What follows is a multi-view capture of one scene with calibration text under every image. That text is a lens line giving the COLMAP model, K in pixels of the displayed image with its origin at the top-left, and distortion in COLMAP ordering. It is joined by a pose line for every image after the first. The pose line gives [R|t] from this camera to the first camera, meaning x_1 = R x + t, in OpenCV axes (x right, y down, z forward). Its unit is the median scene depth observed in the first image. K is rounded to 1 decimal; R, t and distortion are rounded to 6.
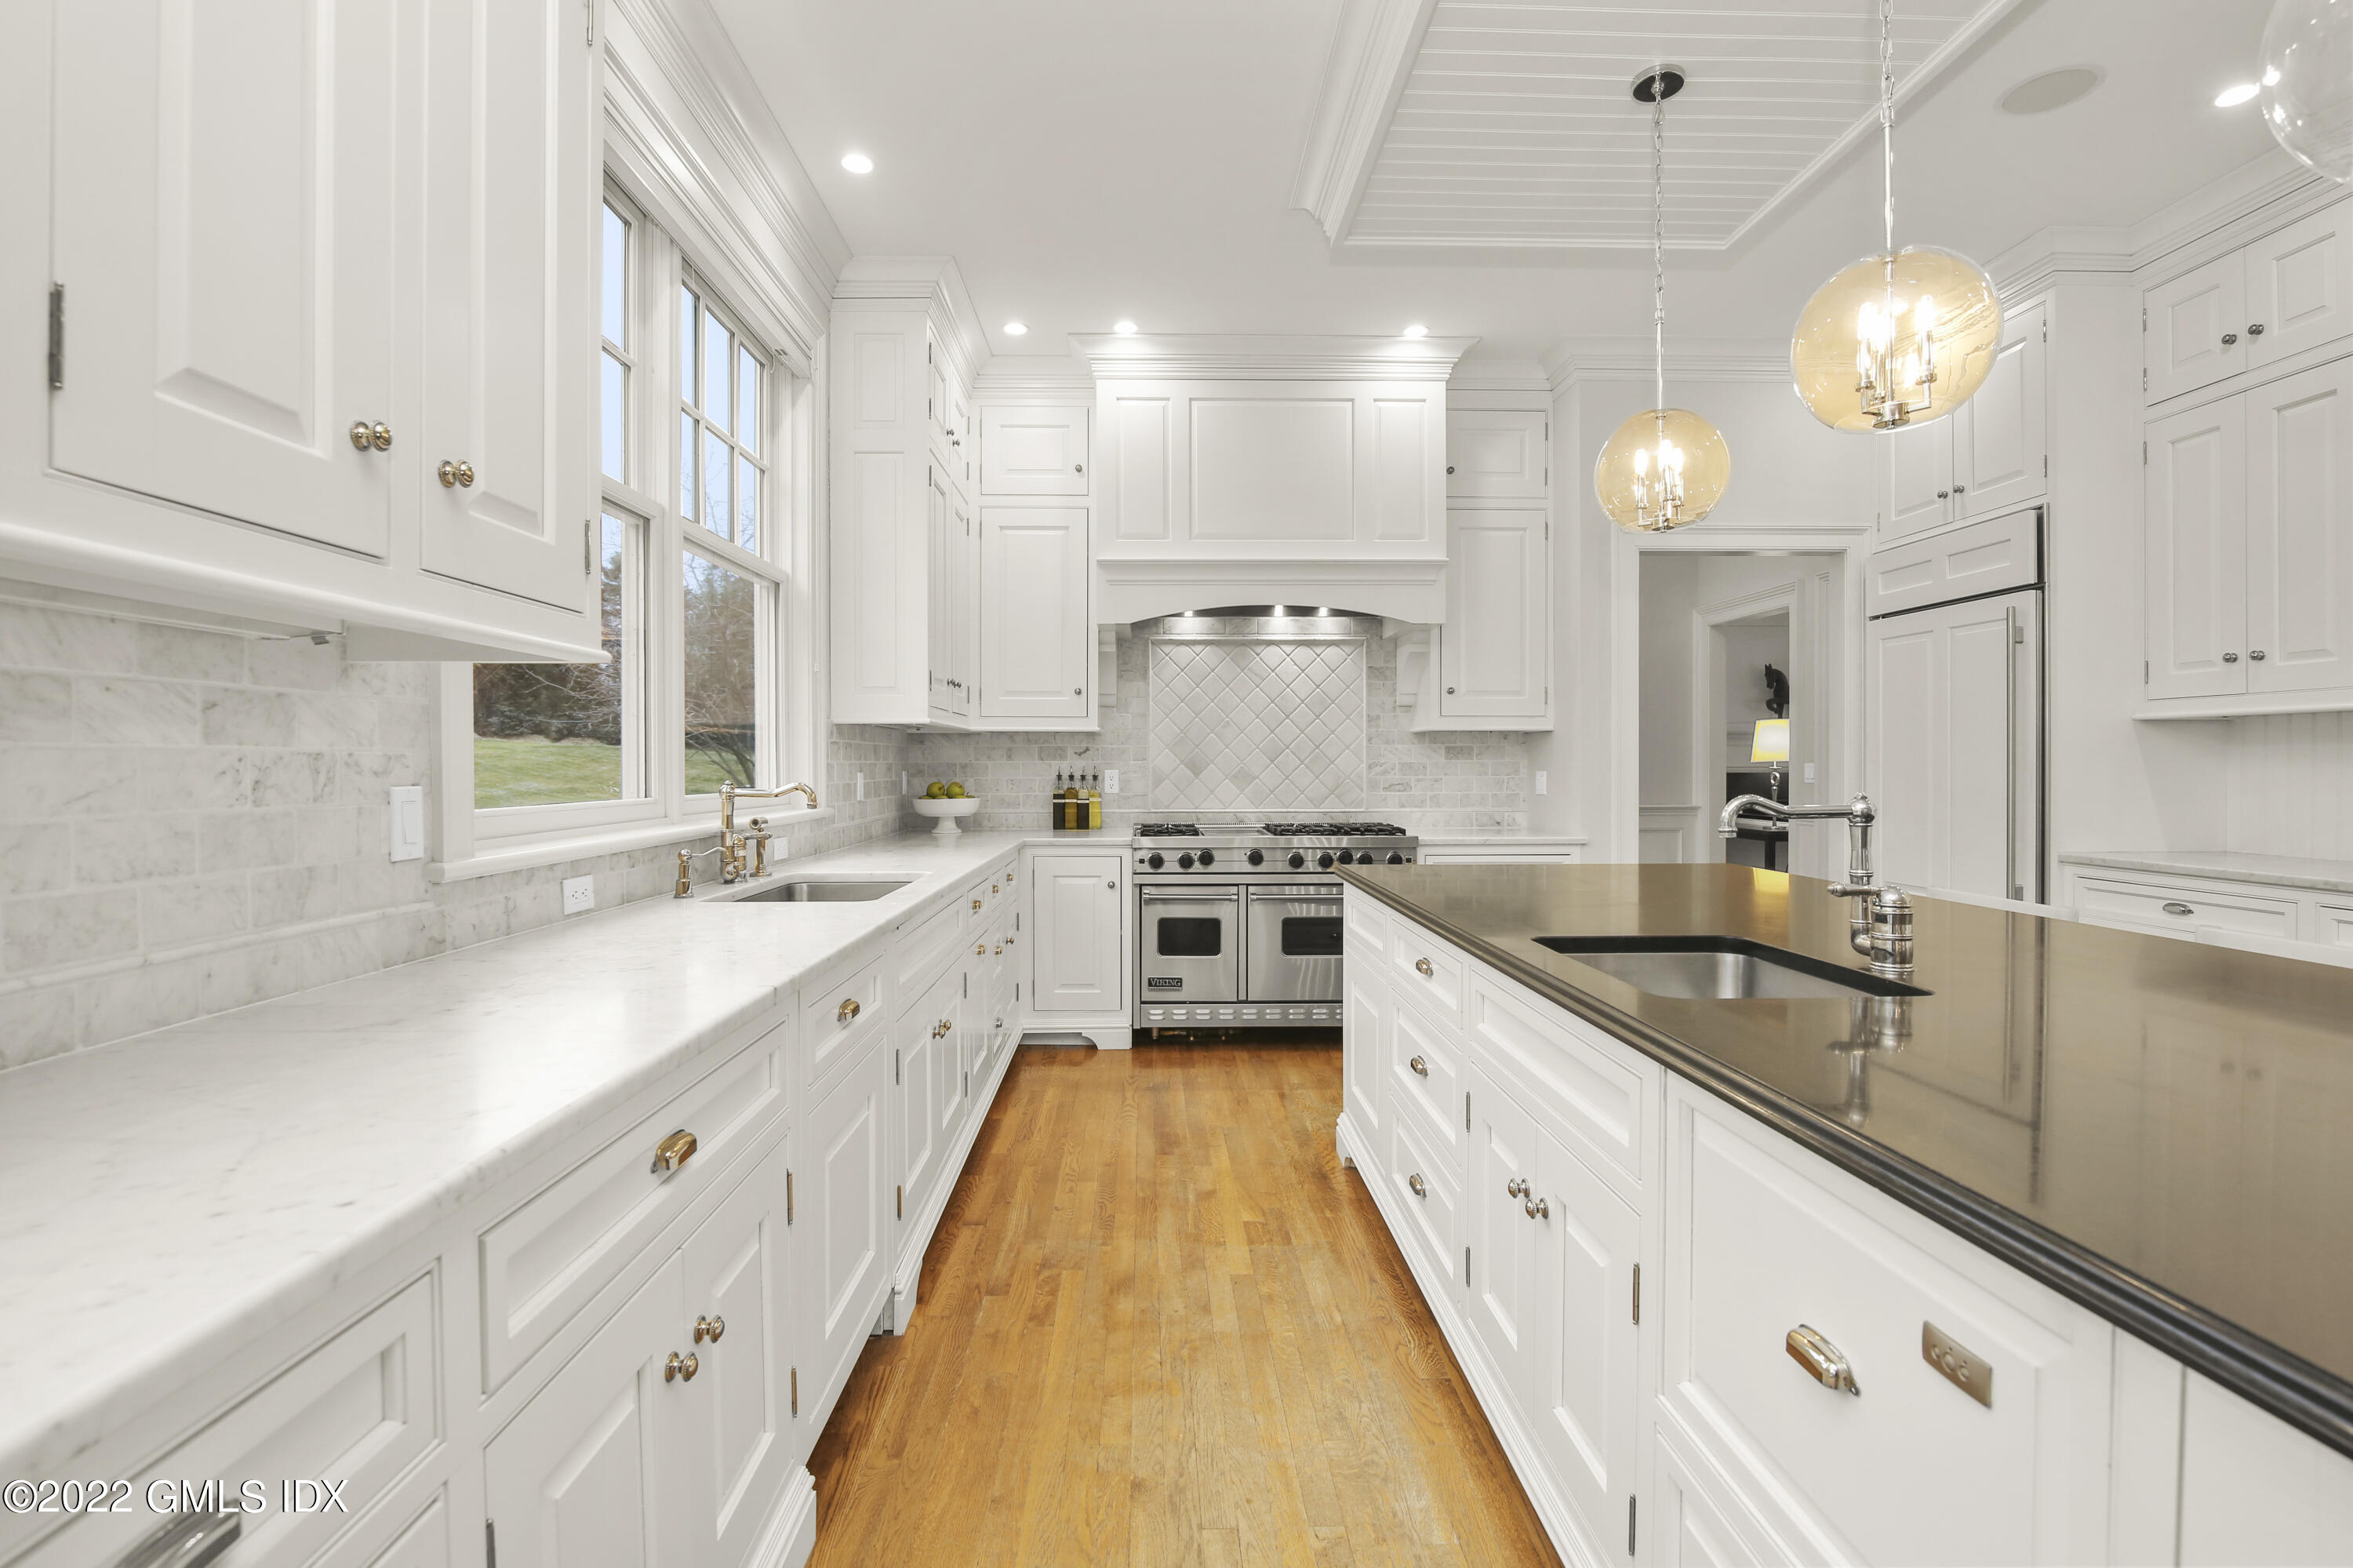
lens RADIAL K [[1084.0, 0, 1180.0], [0, 1084.0, 771.0], [0, 0, 1]] dist [-0.003169, -0.000483]
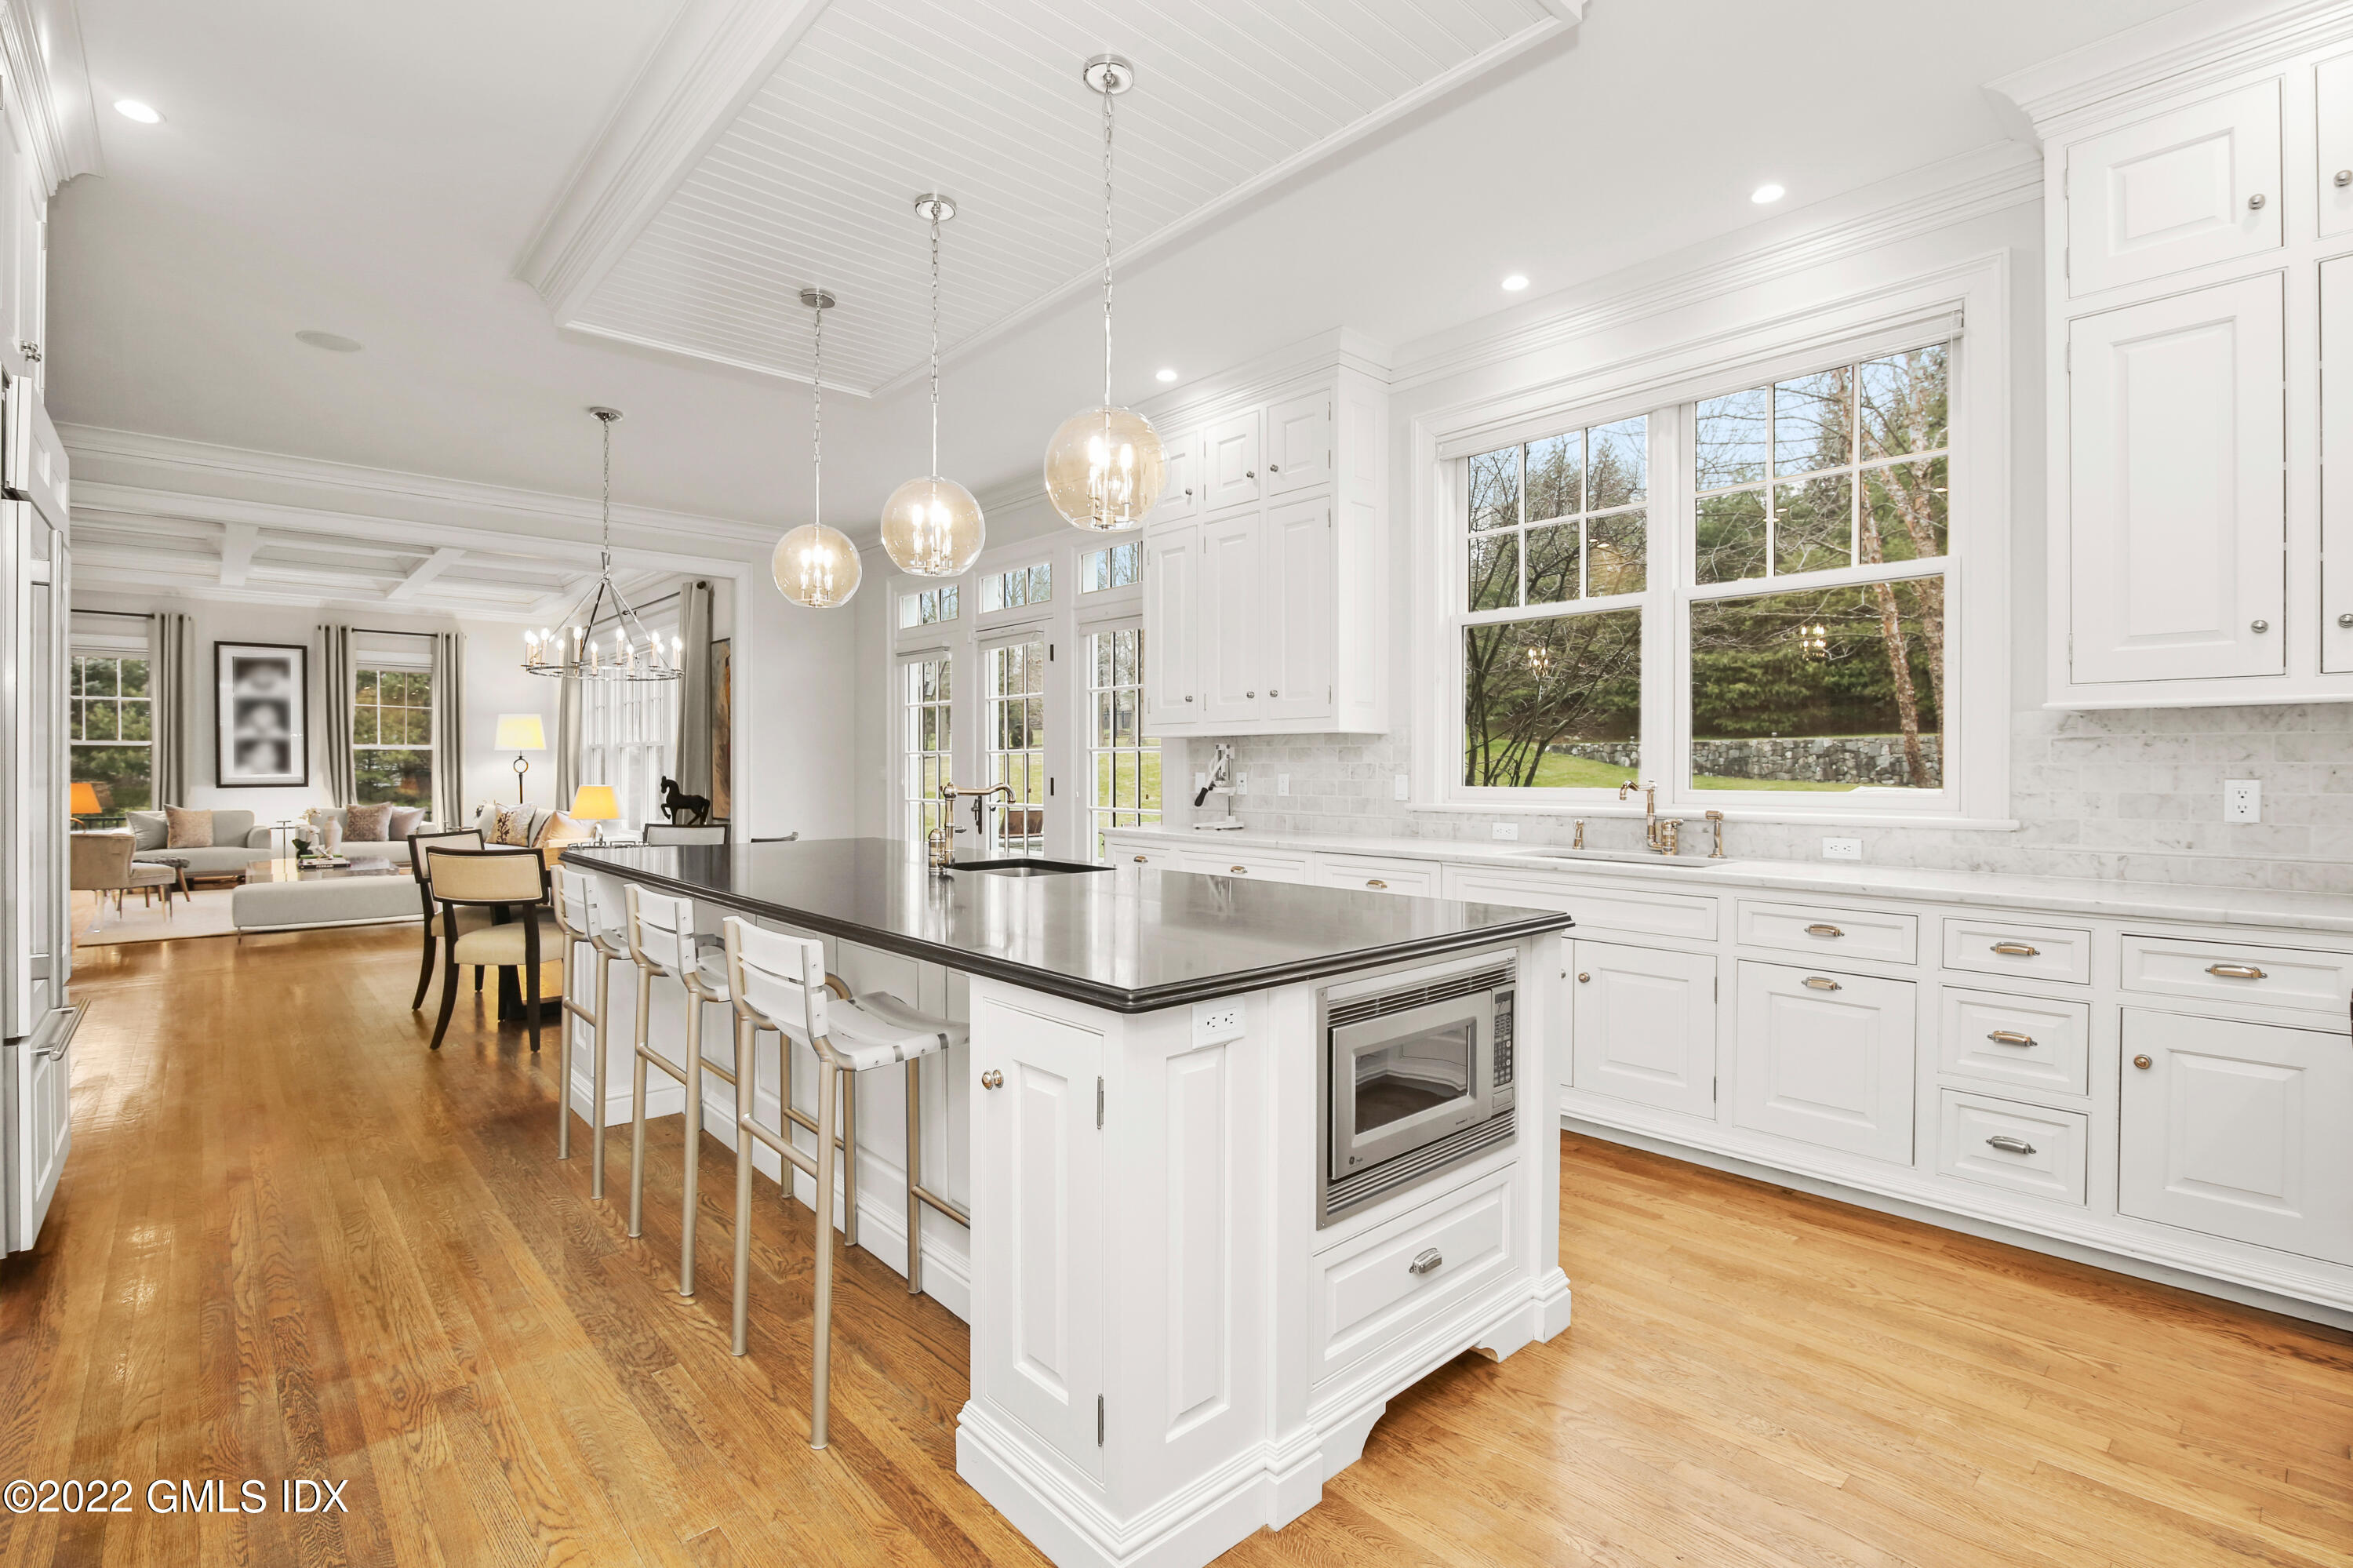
lens RADIAL K [[1084.0, 0, 1180.0], [0, 1084.0, 771.0], [0, 0, 1]] dist [-0.003169, -0.000483]
pose [[-0.760337, 0.002156, -0.649526, 0.531793], [-0.004607, 0.999951, 0.008711, -0.005950], [0.649513, 0.009616, -0.760290, 0.923697]]
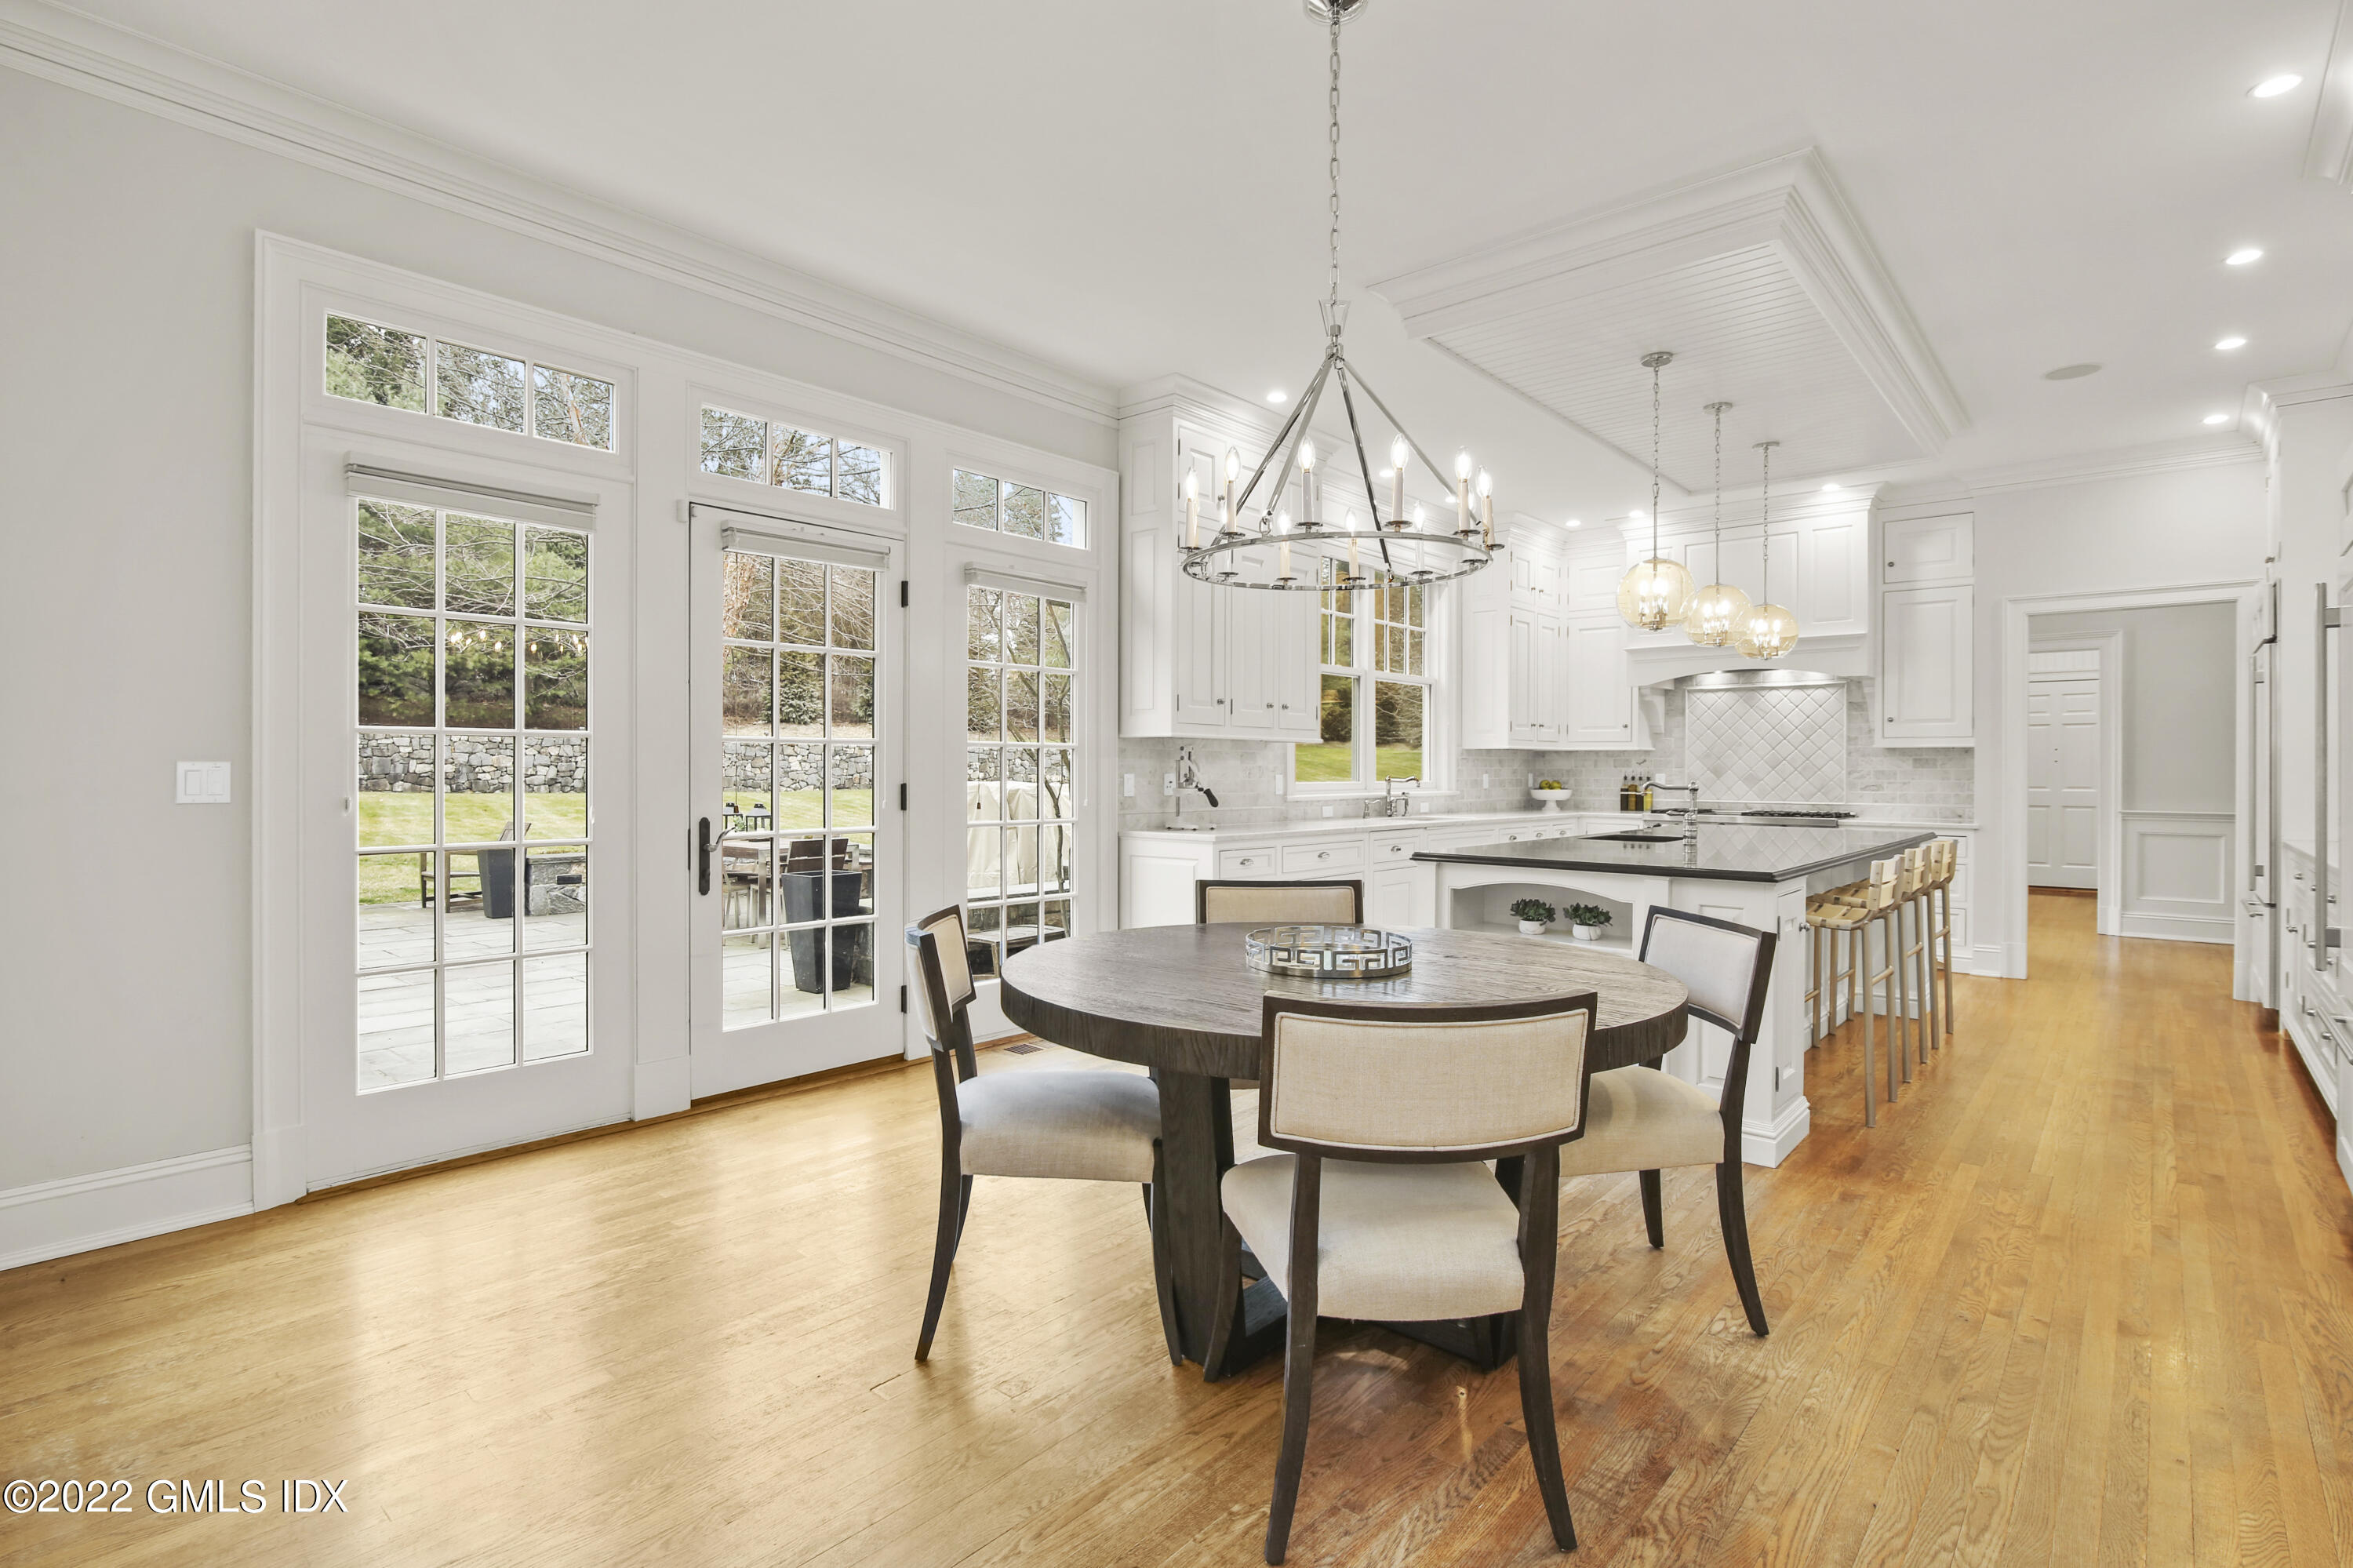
lens RADIAL K [[1118.9, 0, 1176.5], [0, 1118.9, 784.0], [0, 0, 1]] dist [-0.000381, 0.000012]
pose [[0.726857, 0.013618, -0.686654, 0.563716], [-0.008467, 0.999905, 0.010868, 0.002134], [0.686737, -0.002086, 0.726903, -0.688824]]
